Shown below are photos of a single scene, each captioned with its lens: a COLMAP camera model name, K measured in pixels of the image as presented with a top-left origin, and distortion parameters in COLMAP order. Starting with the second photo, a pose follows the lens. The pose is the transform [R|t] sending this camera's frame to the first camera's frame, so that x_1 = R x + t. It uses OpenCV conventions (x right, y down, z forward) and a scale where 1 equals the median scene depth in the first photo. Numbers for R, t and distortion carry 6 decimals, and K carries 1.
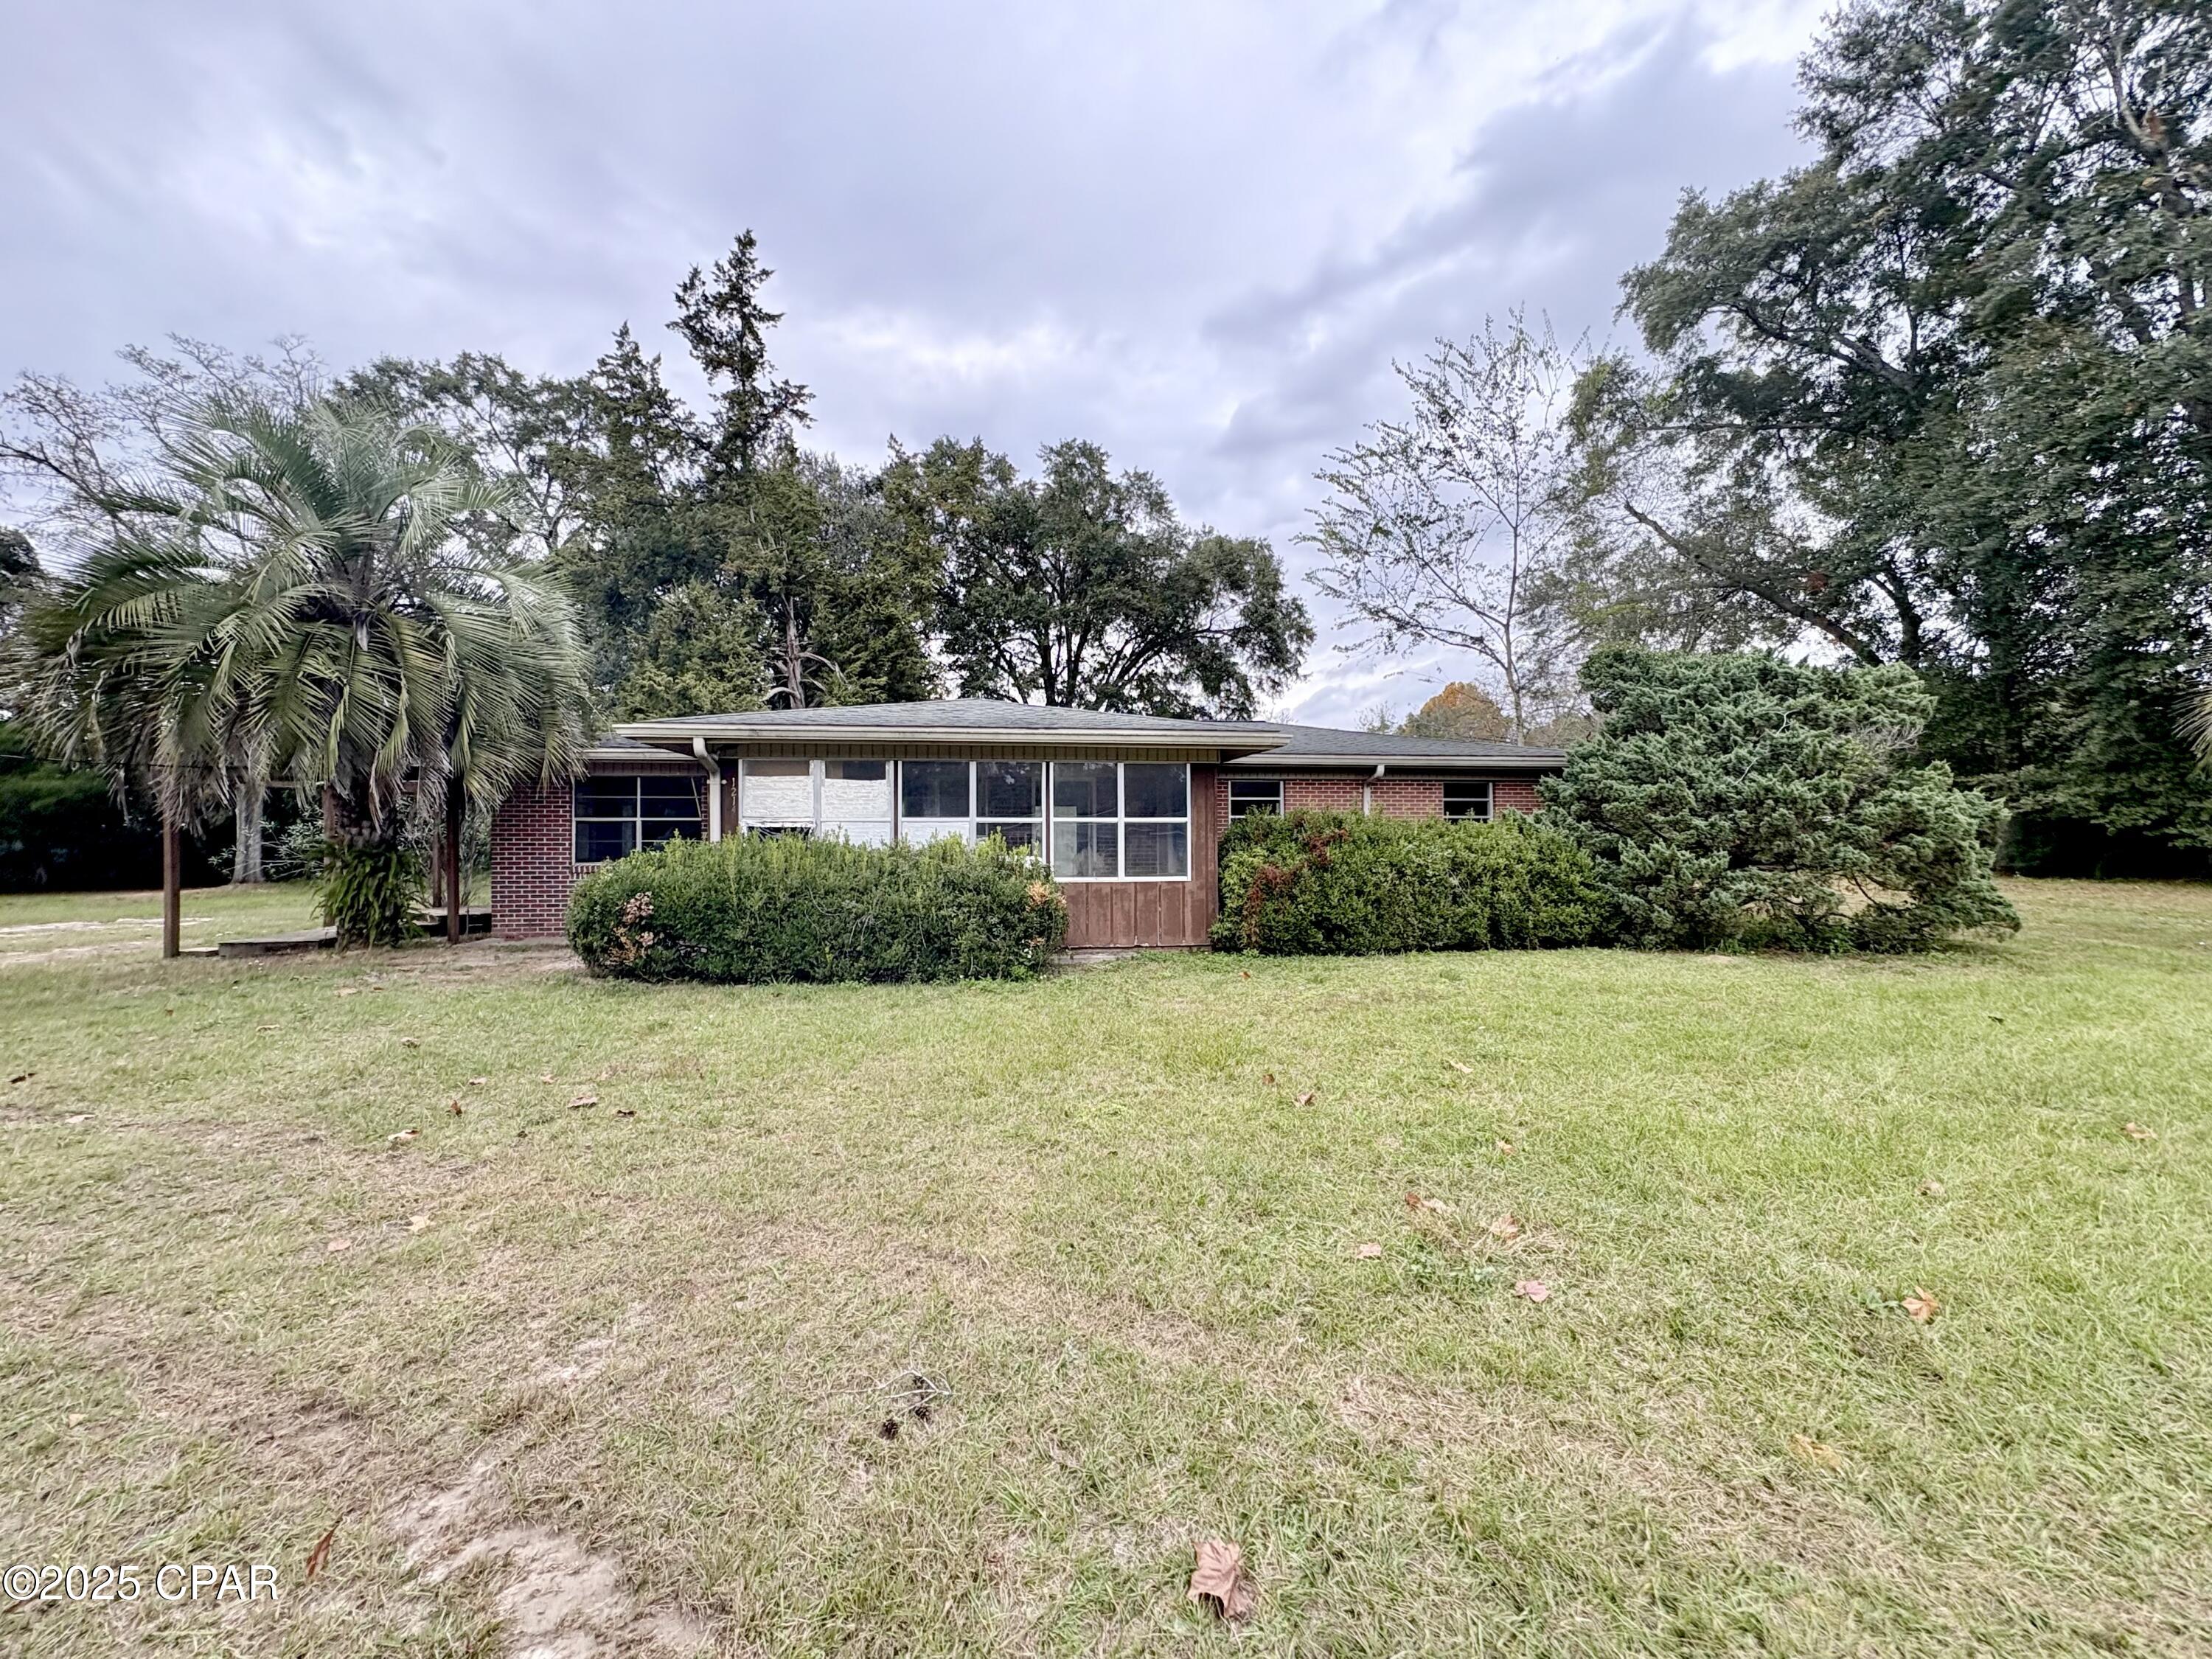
lens RADIAL K [[877.2, 0, 1106.9], [0, 877.2, 830.7], [0, 0, 1]] dist [0.000459, 0.000171]
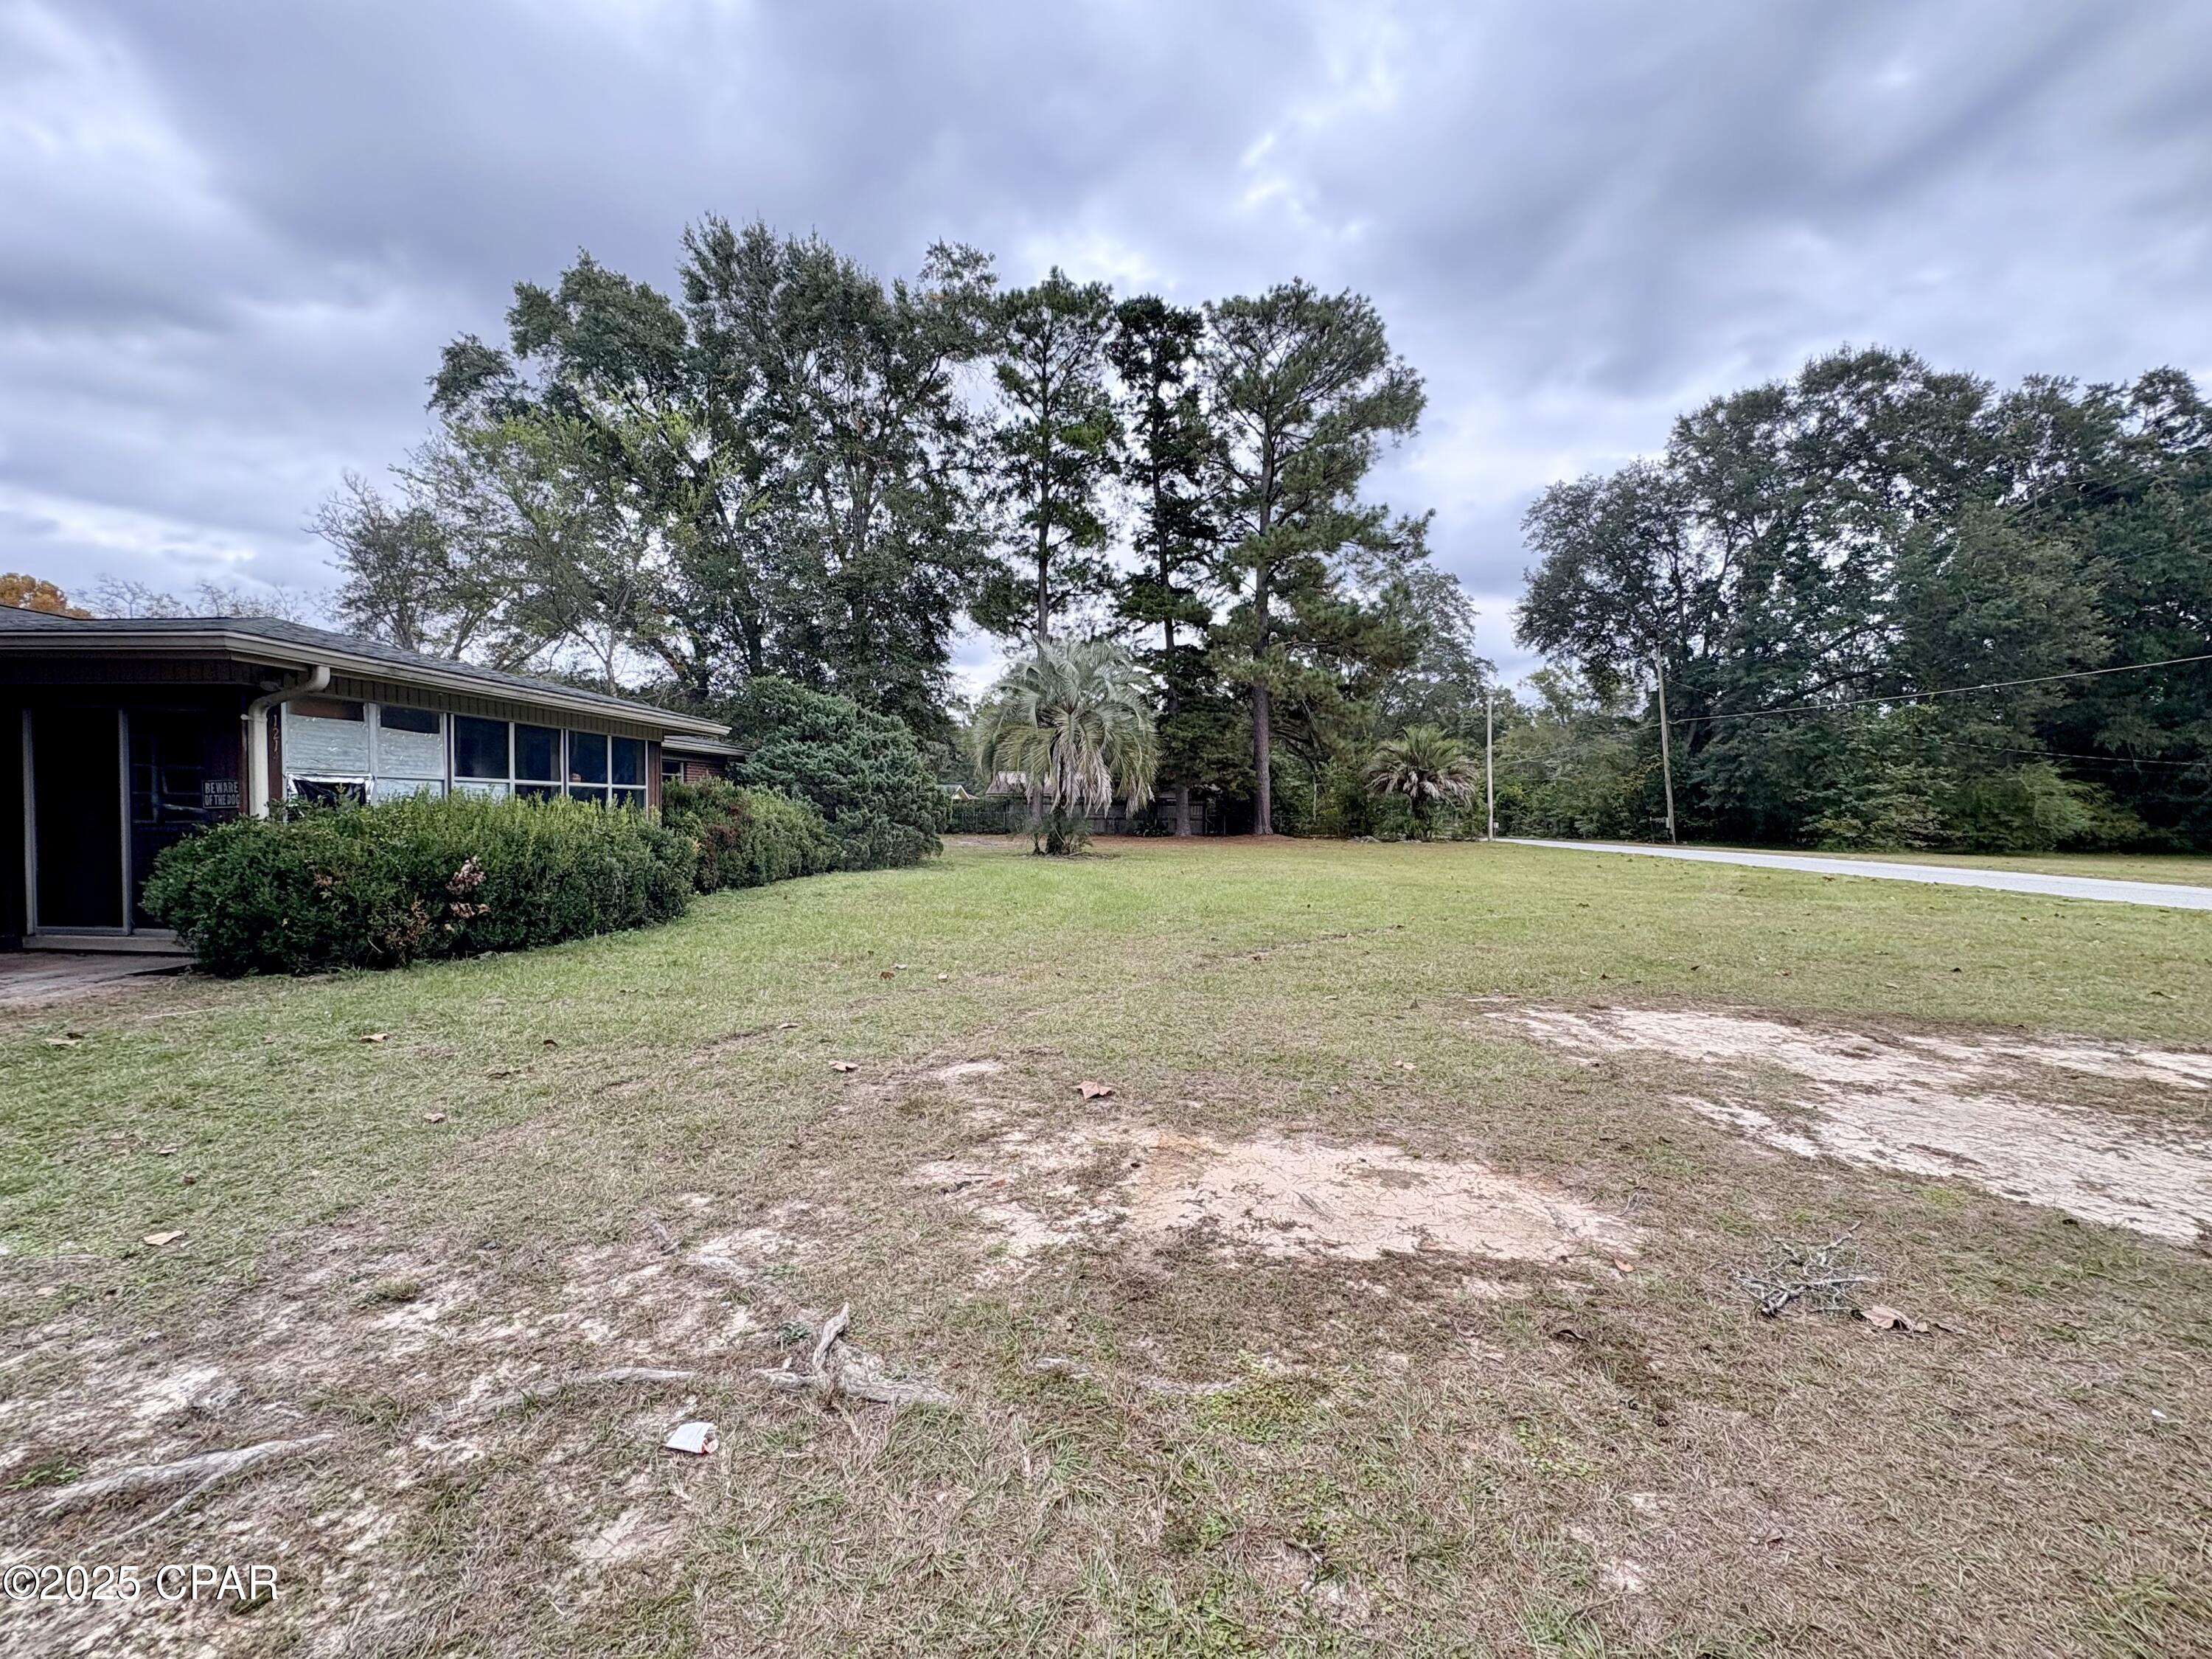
lens RADIAL K [[877.2, 0, 1106.9], [0, 877.2, 830.7], [0, 0, 1]] dist [0.000459, 0.000171]
pose [[0.221280, -0.017100, 0.975060, -0.794157], [-0.018257, 0.999598, 0.021674, 0.007409], [-0.975039, -0.022597, 0.220879, 0.100676]]
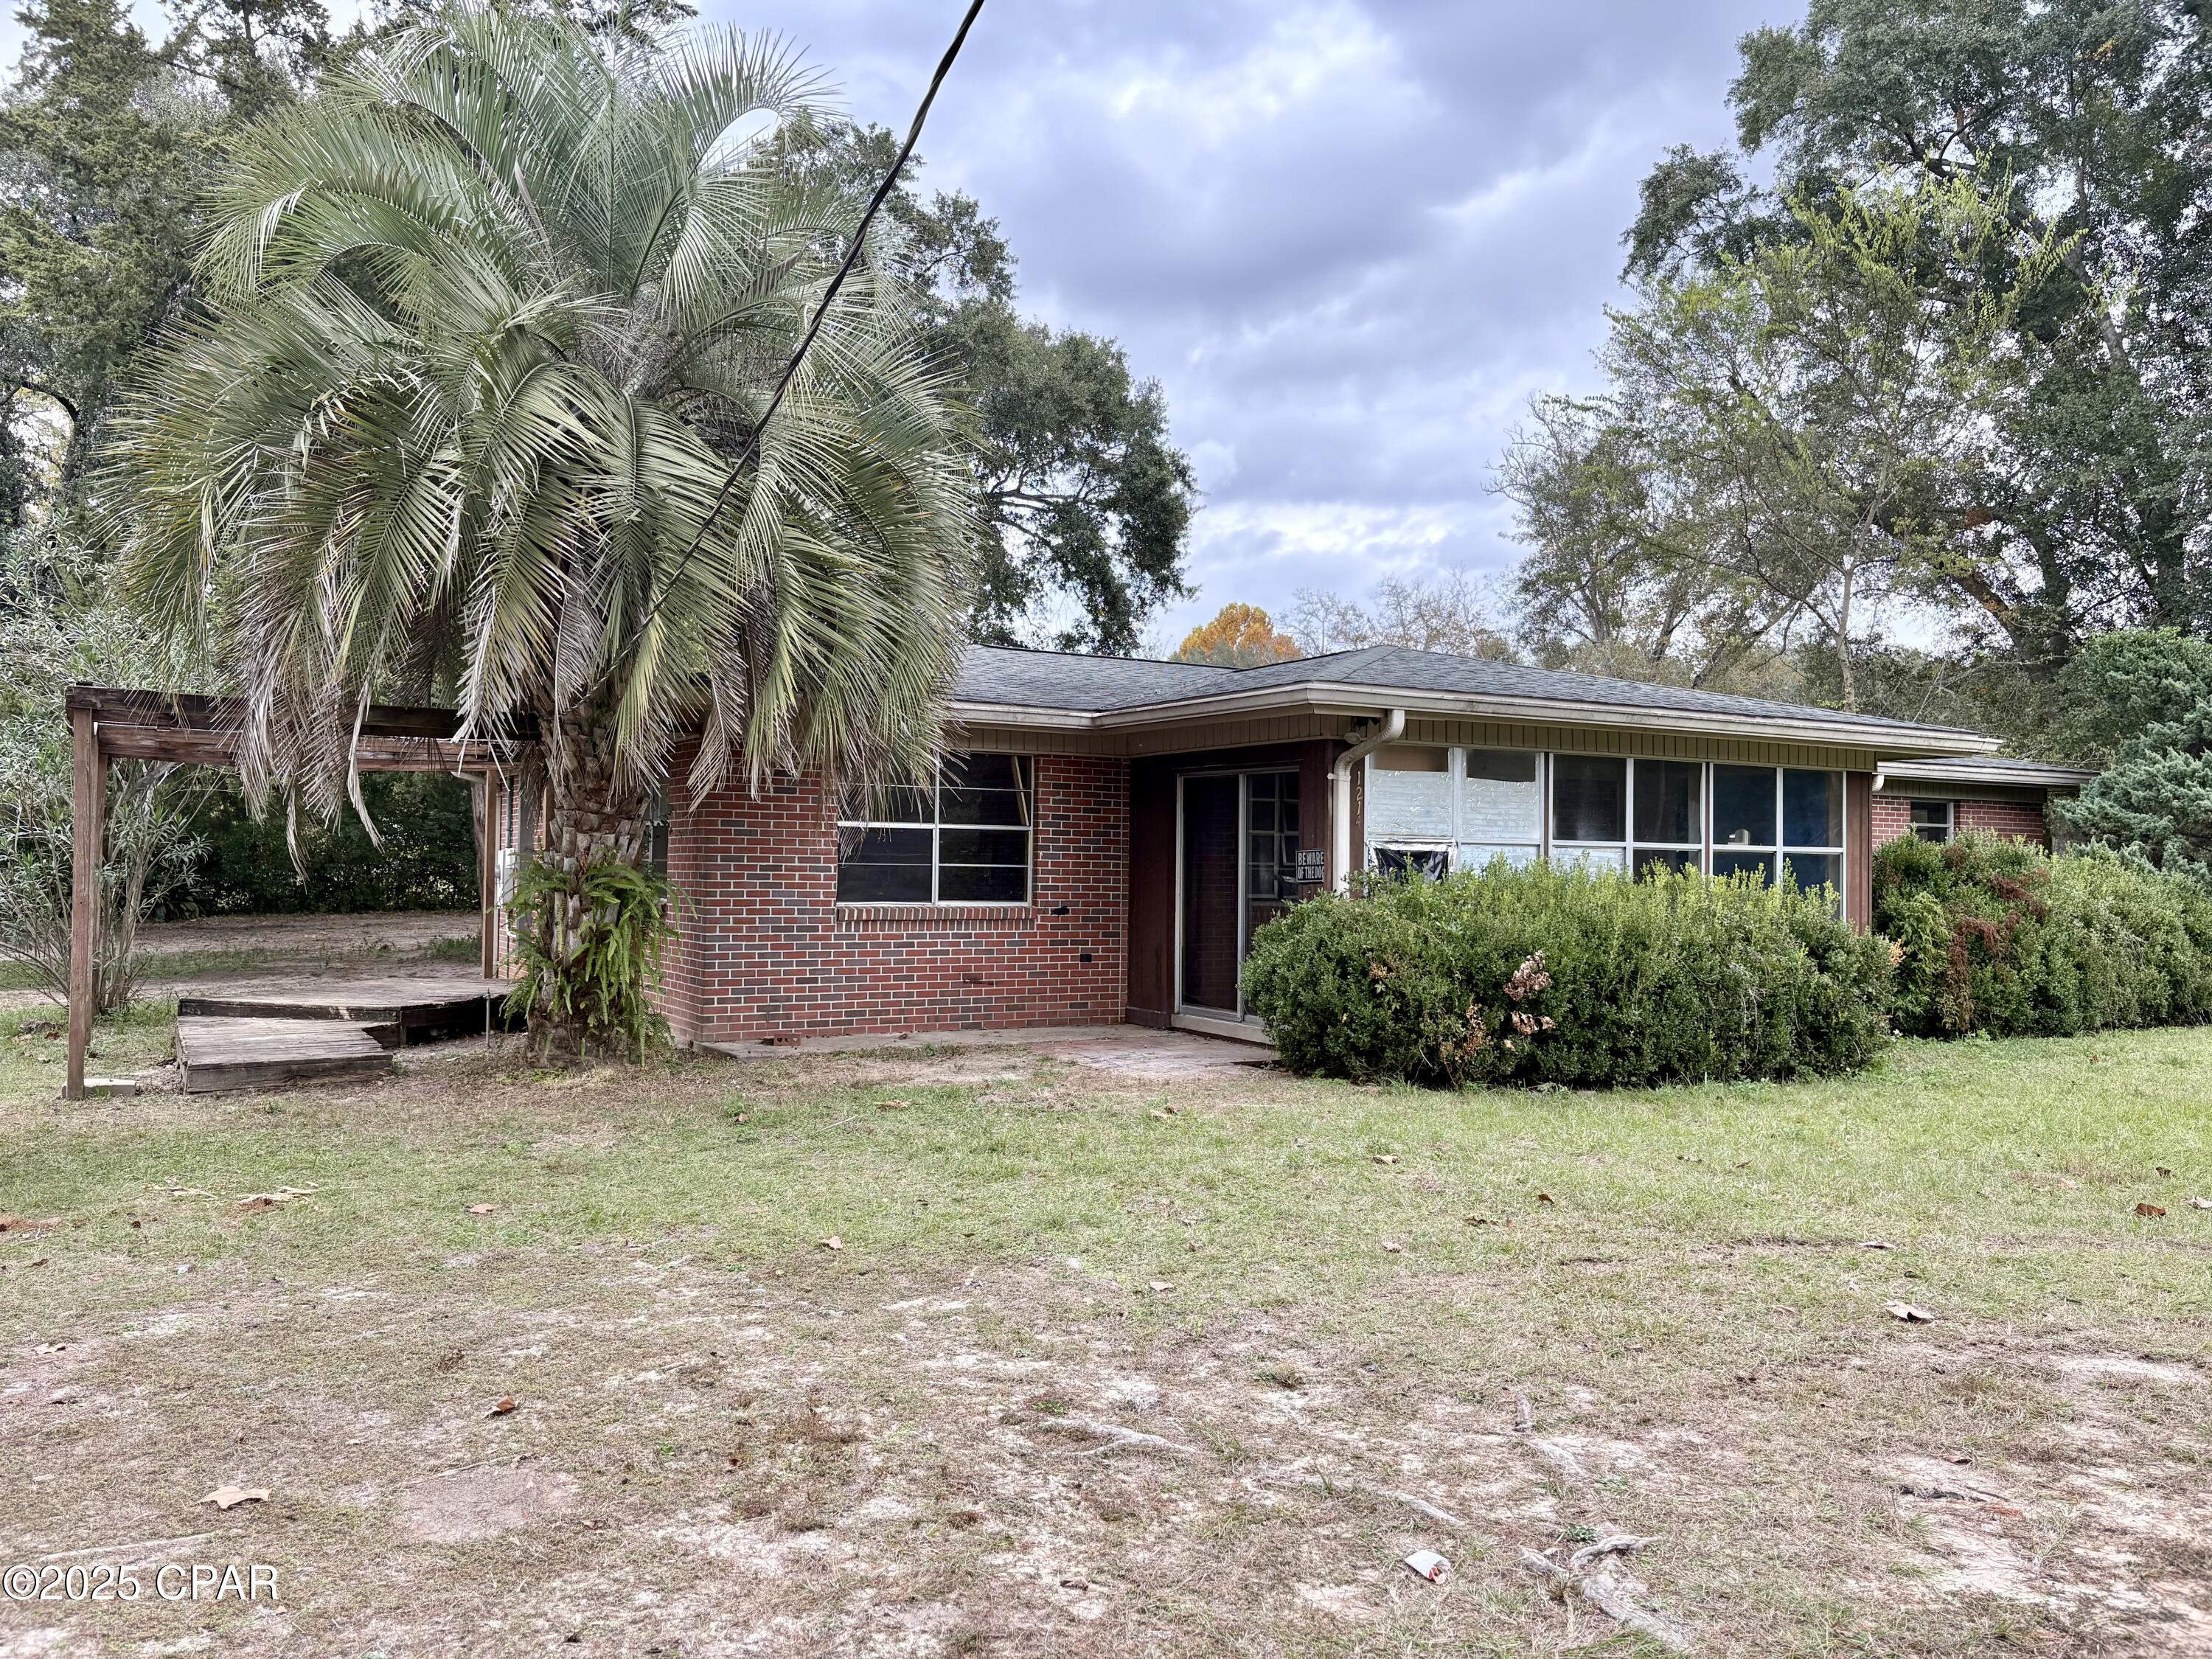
lens RADIAL K [[1674.1, 0, 1106.0], [0, 1674.1, 829.5], [0, 0, 1]] dist [0.041091, -0.039223]
pose [[0.929613, 0.024781, 0.367702, -0.817703], [-0.020758, 0.999674, -0.014892, 0.002287], [-0.367951, 0.006211, 0.929824, -0.042957]]
